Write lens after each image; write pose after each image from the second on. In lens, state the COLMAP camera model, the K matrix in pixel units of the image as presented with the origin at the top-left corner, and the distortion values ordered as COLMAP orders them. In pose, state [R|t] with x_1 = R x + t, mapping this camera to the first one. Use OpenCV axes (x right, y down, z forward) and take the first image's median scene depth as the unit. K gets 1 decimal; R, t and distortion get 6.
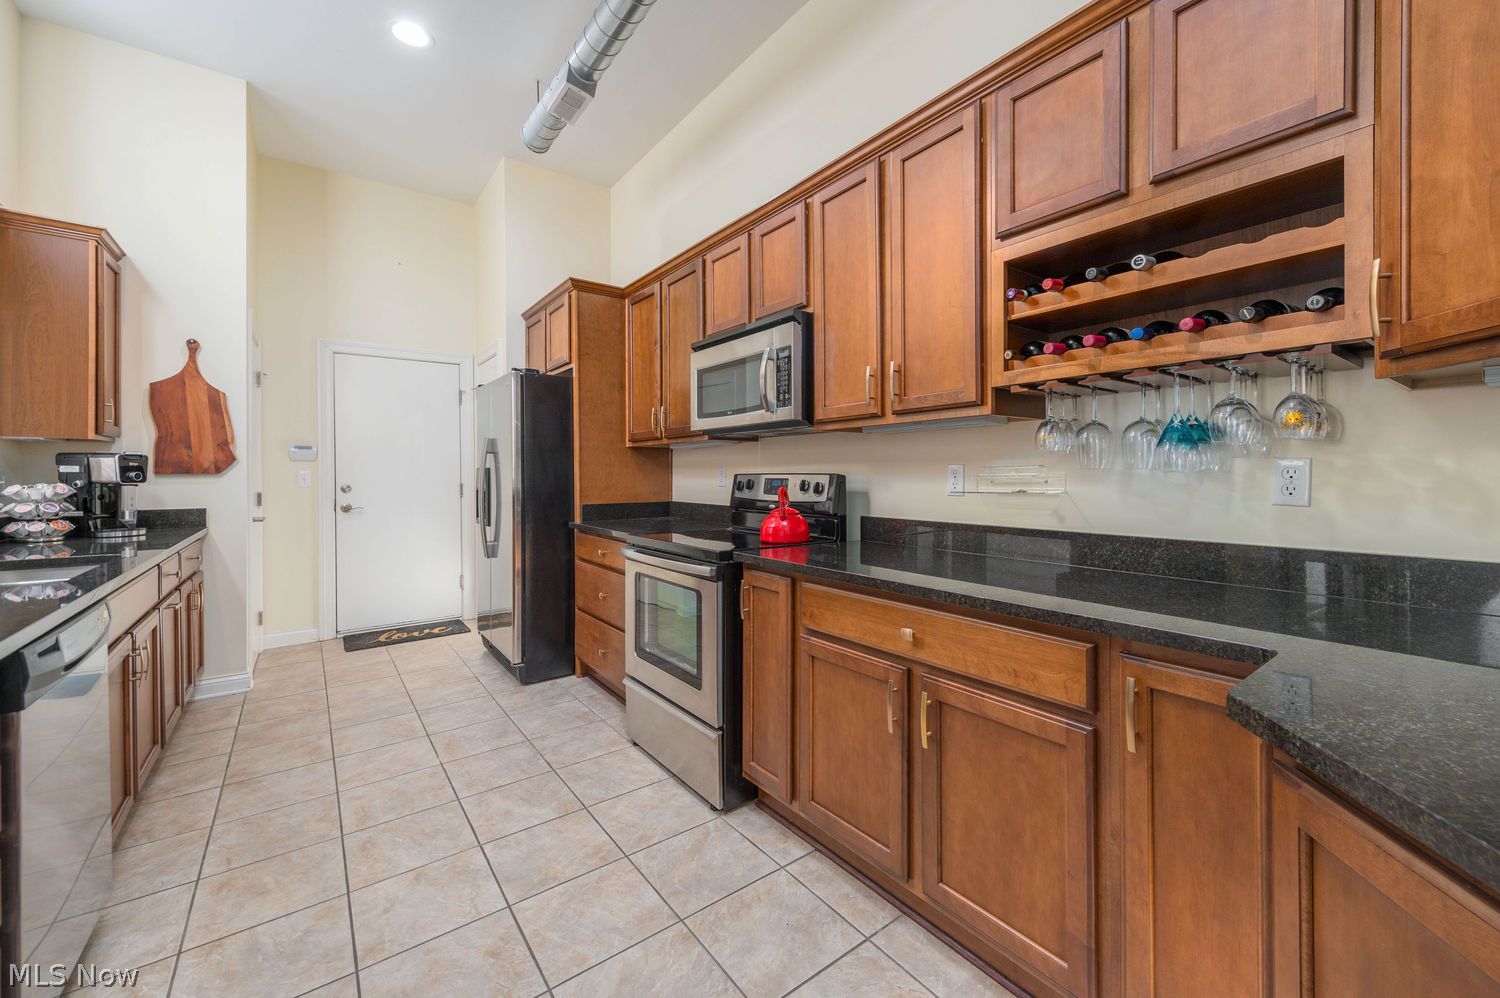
lens RADIAL K [[593.8, 0, 772.4], [0, 593.8, 468.6], [0, 0, 1]] dist [-0.000272, -0.000023]
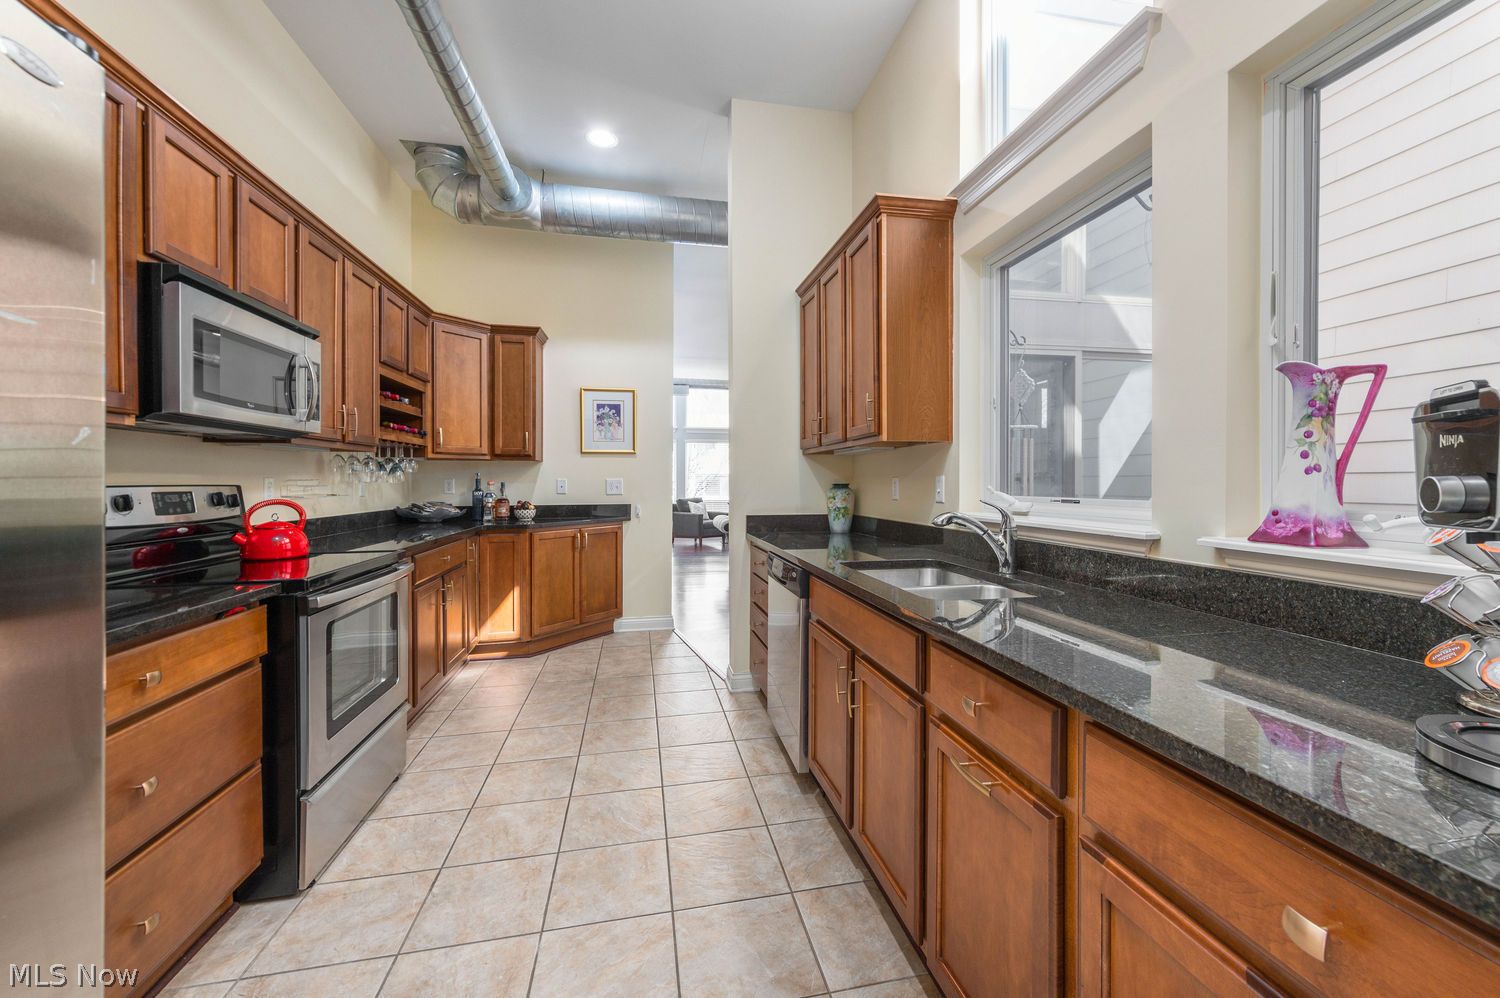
lens RADIAL K [[592.6, 0, 769.3], [0, 592.6, 493.7], [0, 0, 1]] dist [0.021456, -0.005438]
pose [[-0.903649, 0.000782, 0.428273, -0.950356], [0.004671, 0.999957, 0.008030, 0.016101], [-0.428248, 0.009257, -0.903614, 1.327180]]
